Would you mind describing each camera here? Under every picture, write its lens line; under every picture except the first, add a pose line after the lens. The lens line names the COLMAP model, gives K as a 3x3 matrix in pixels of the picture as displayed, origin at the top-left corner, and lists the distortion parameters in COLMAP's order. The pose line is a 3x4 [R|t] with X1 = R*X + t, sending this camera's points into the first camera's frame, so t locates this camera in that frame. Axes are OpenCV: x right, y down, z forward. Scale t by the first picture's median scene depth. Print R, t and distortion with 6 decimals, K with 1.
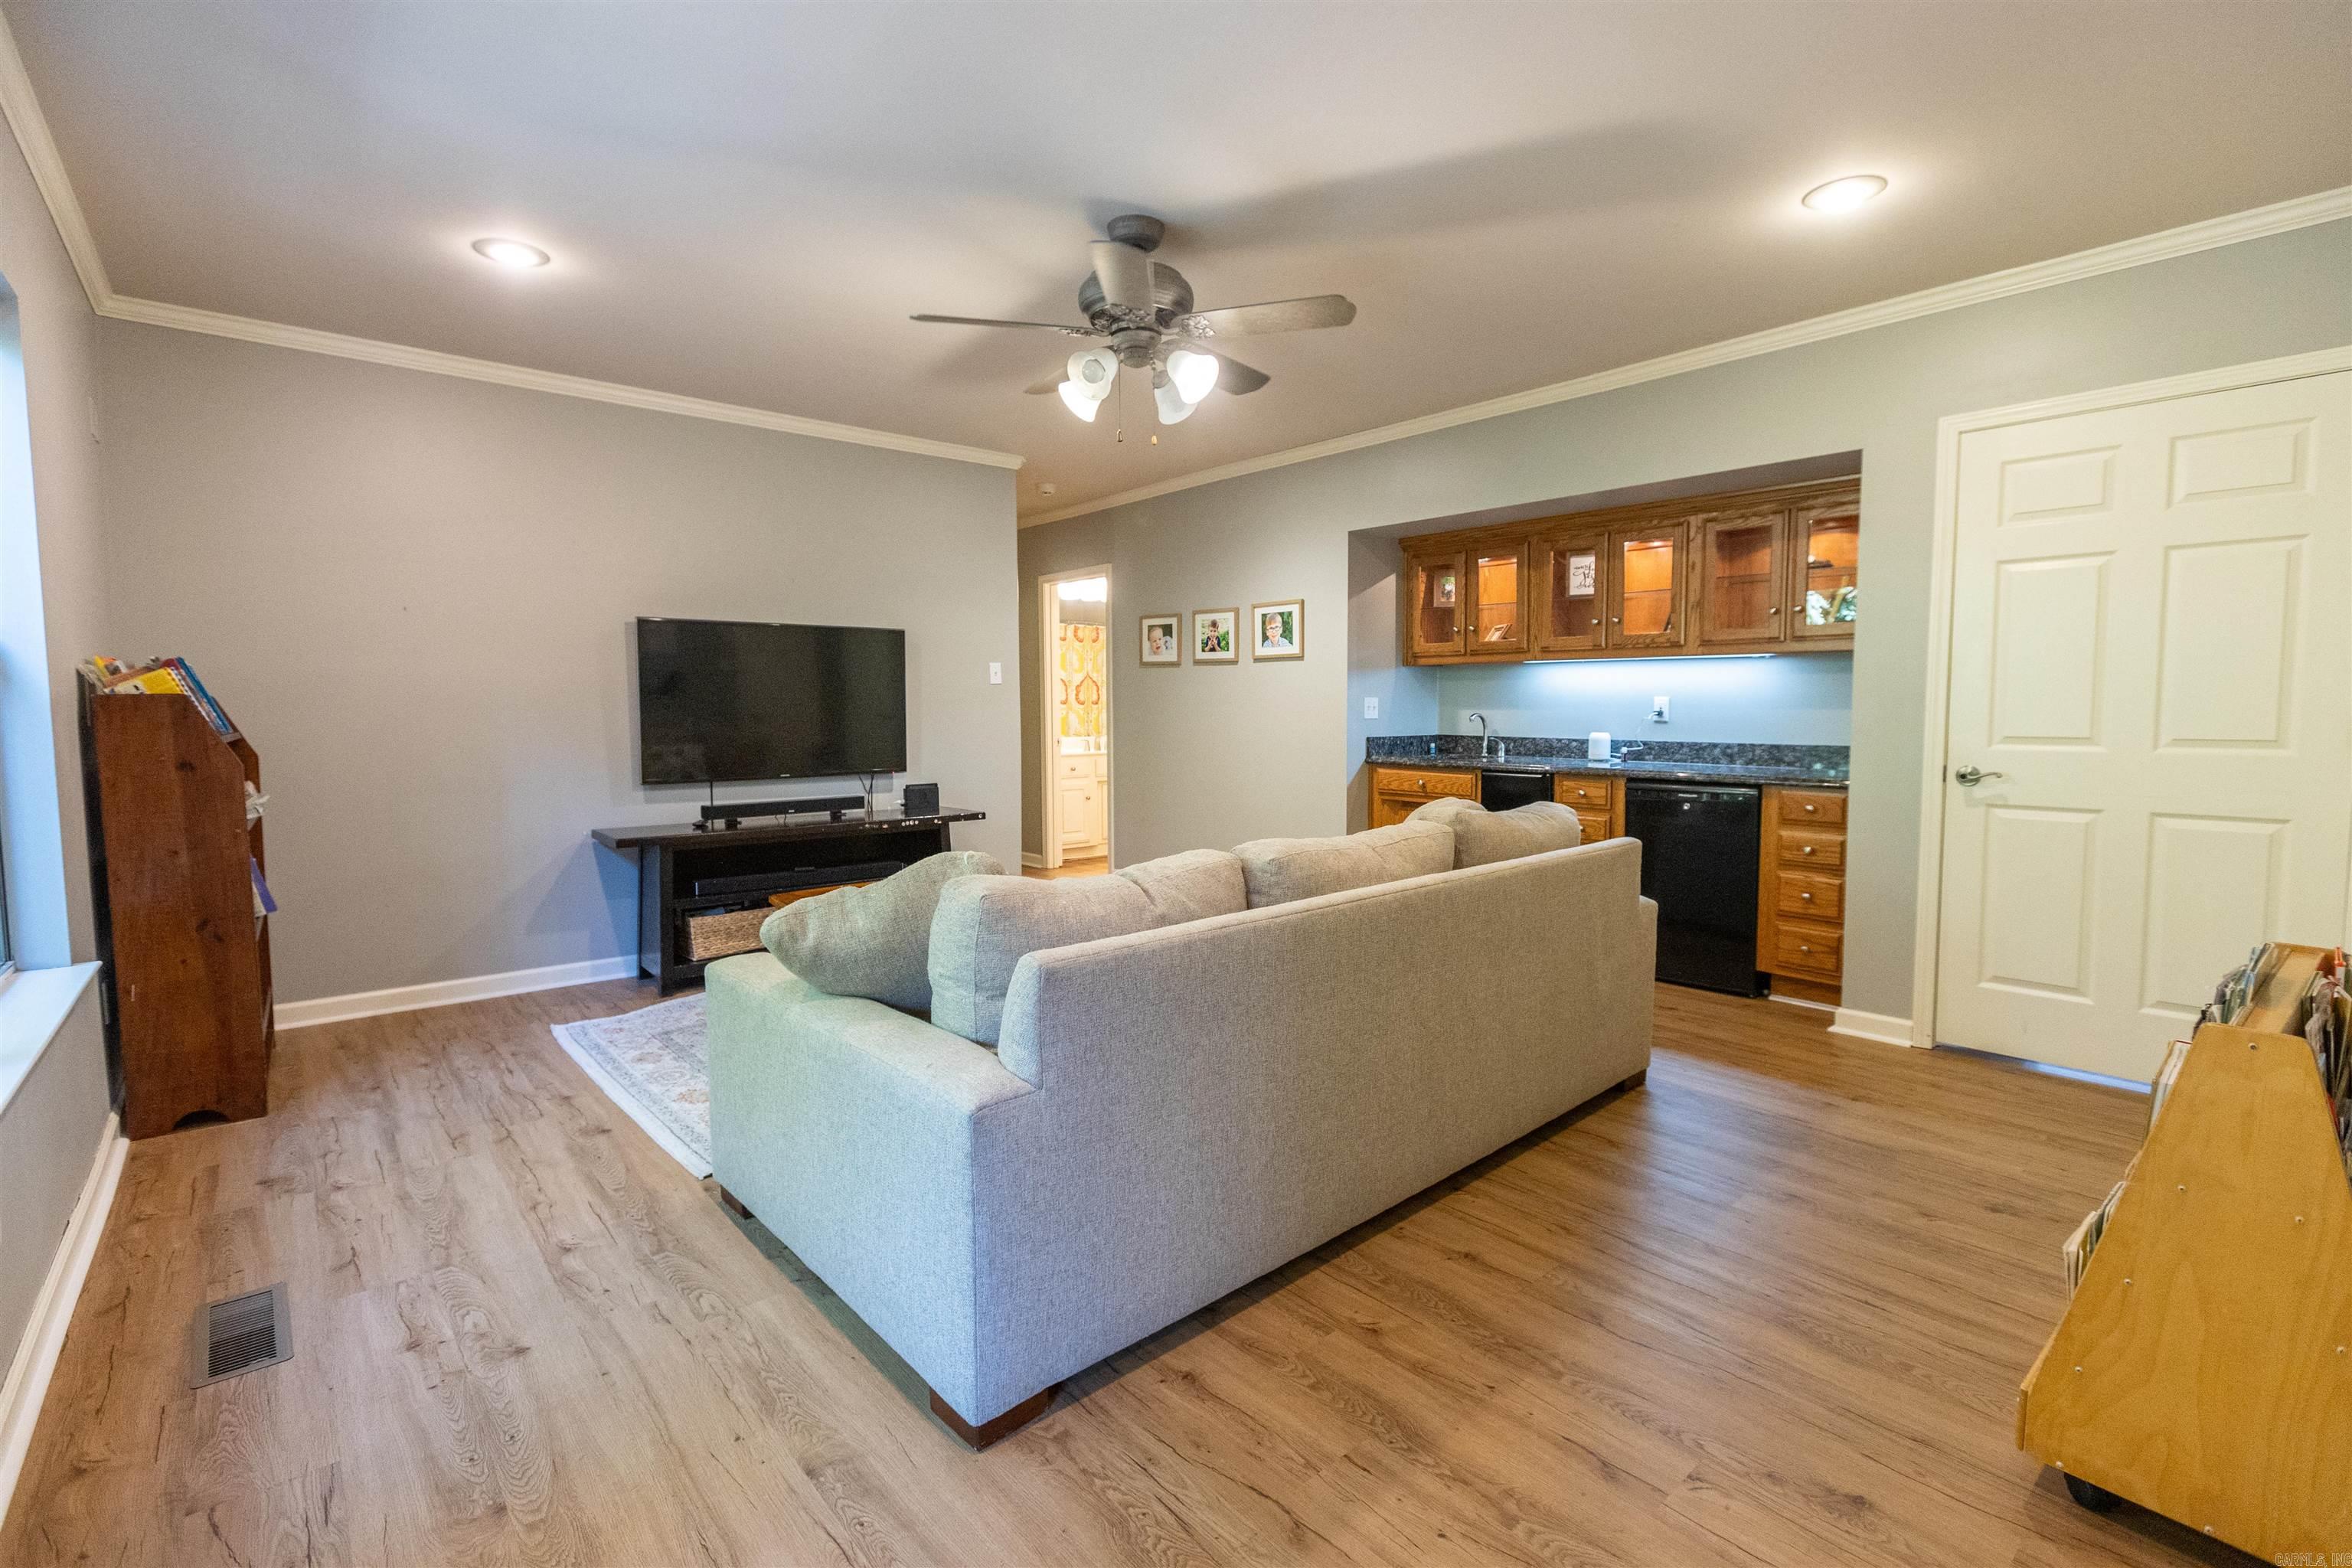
lens RADIAL K [[1052.2, 0, 1166.1], [0, 1052.2, 784.7], [0, 0, 1]] dist [-0.003347, -0.000289]
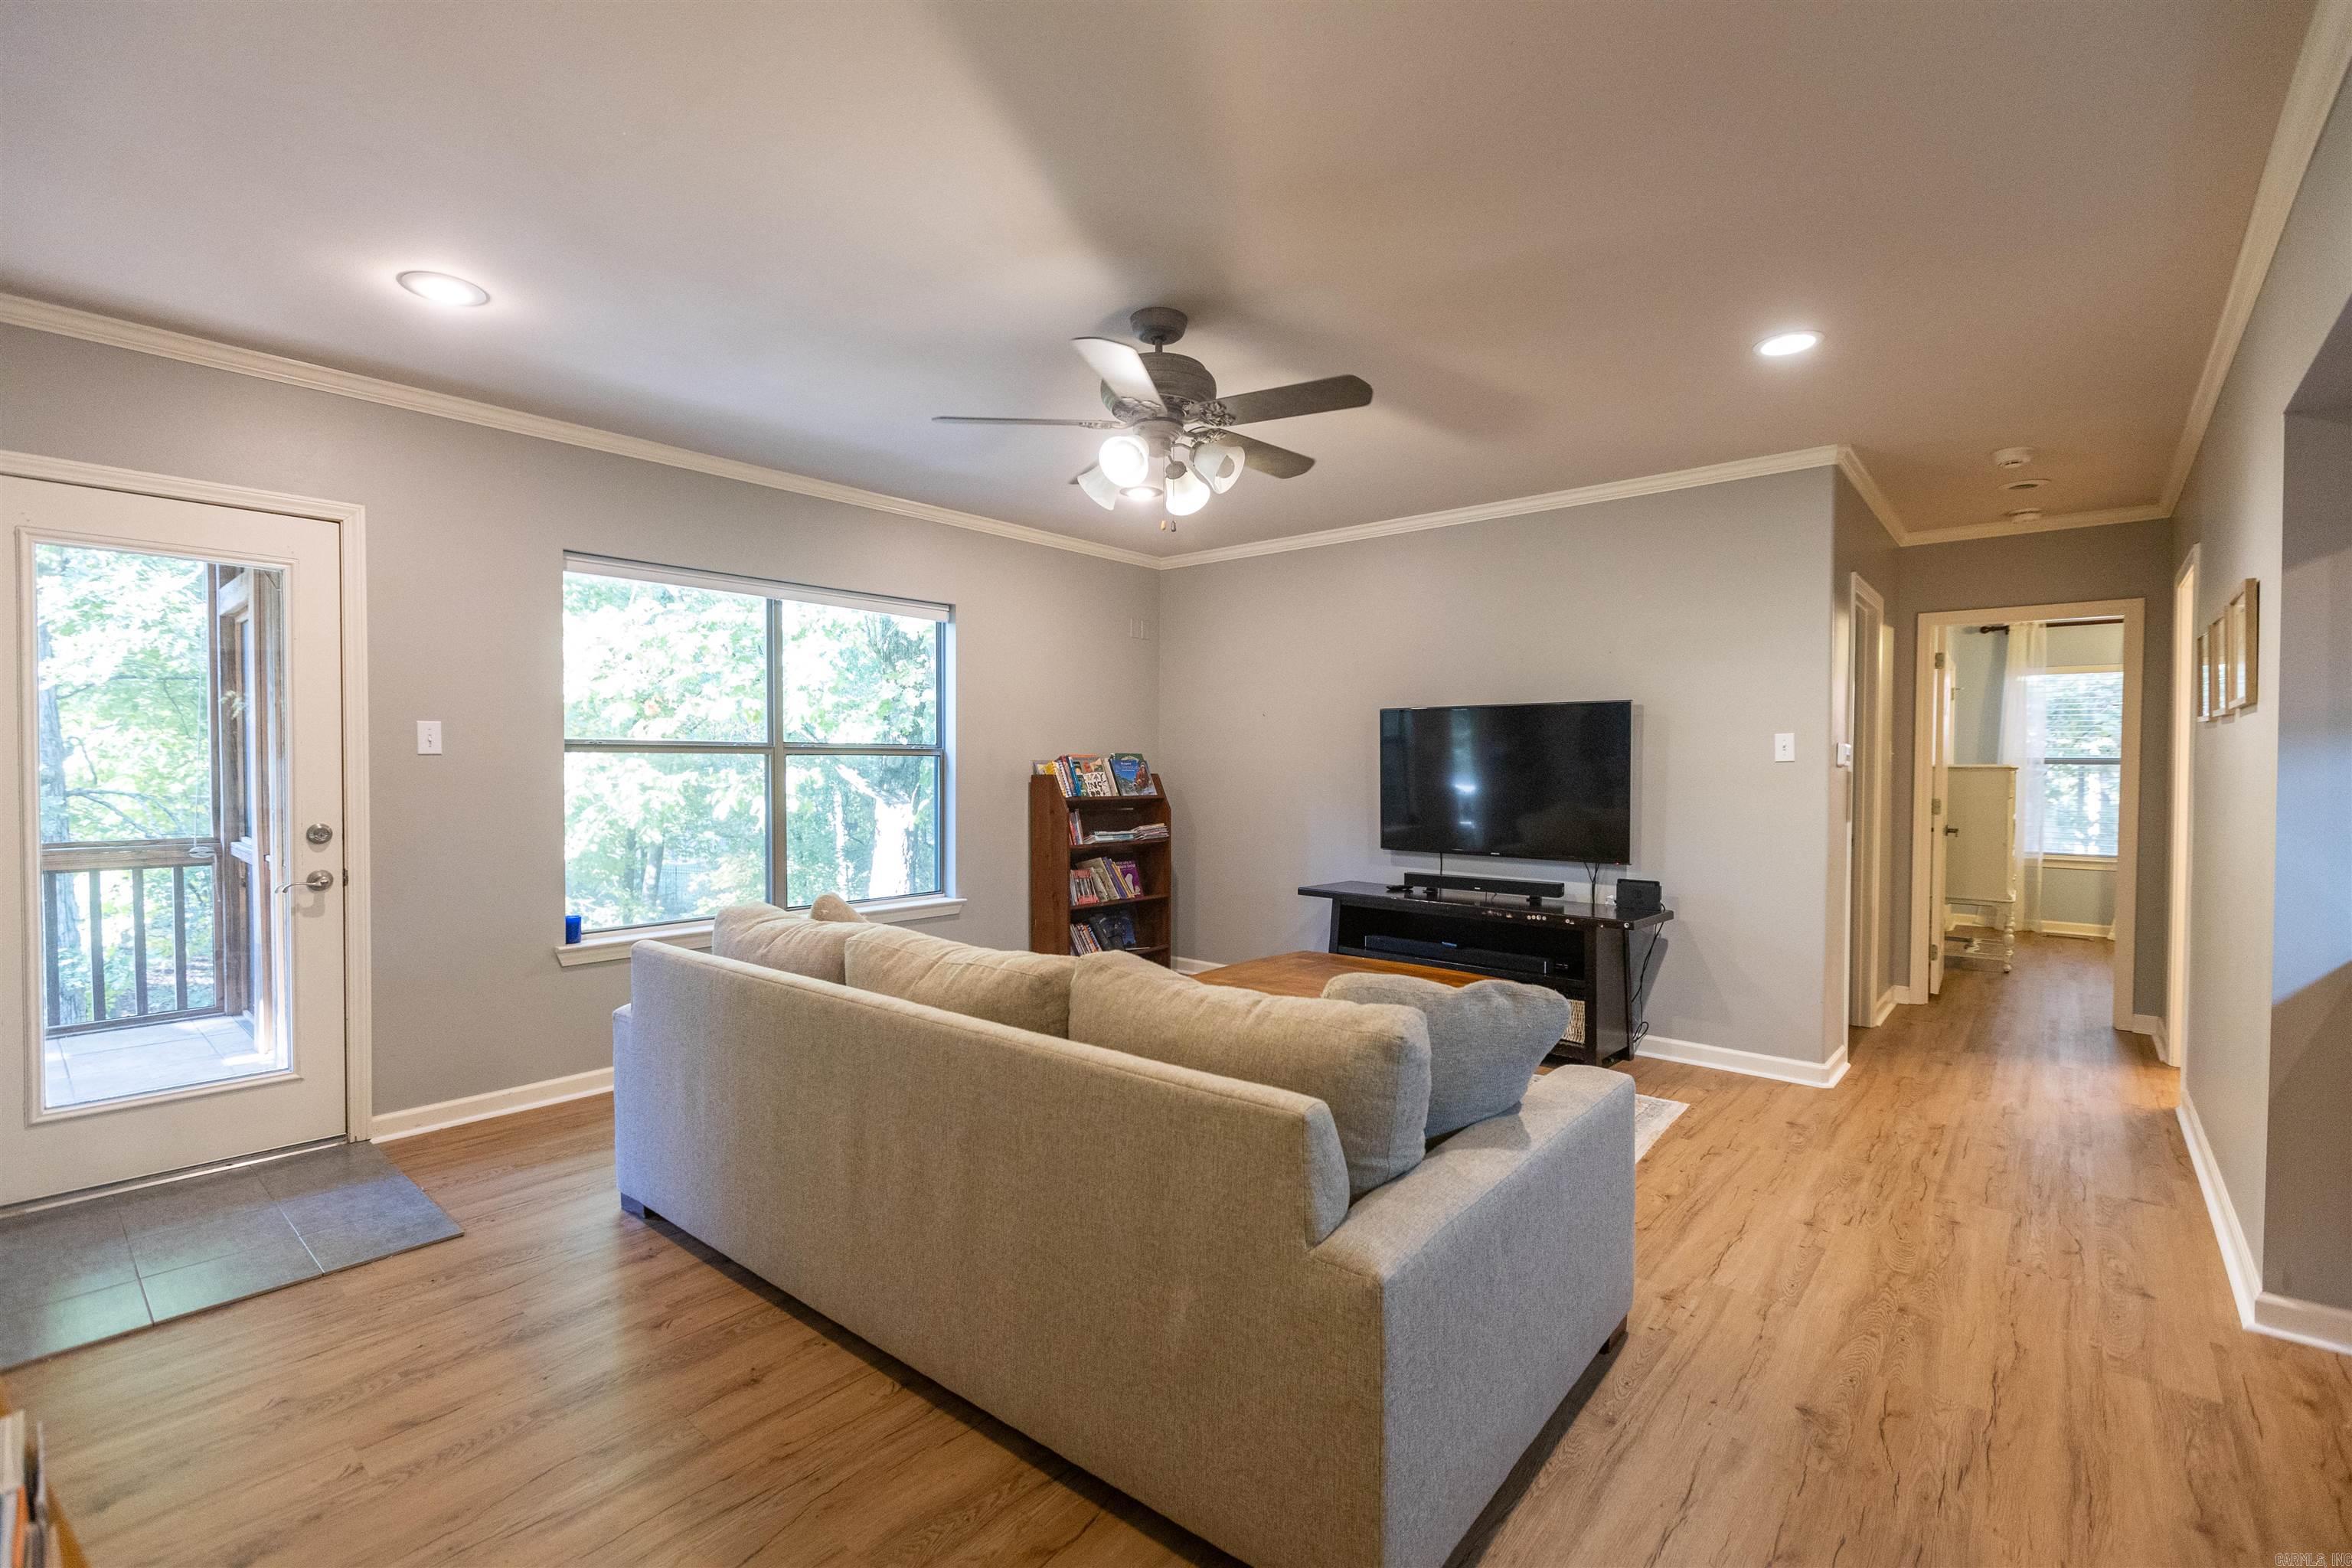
lens RADIAL K [[1052.2, 0, 1193.2], [0, 1052.2, 785.3], [0, 0, 1]] dist [-0.003347, -0.000289]
pose [[0.153329, 0.022190, -0.987926, 0.627106], [-0.083377, 0.996473, 0.009442, -0.063445], [0.984651, 0.080923, 0.154638, 0.591618]]
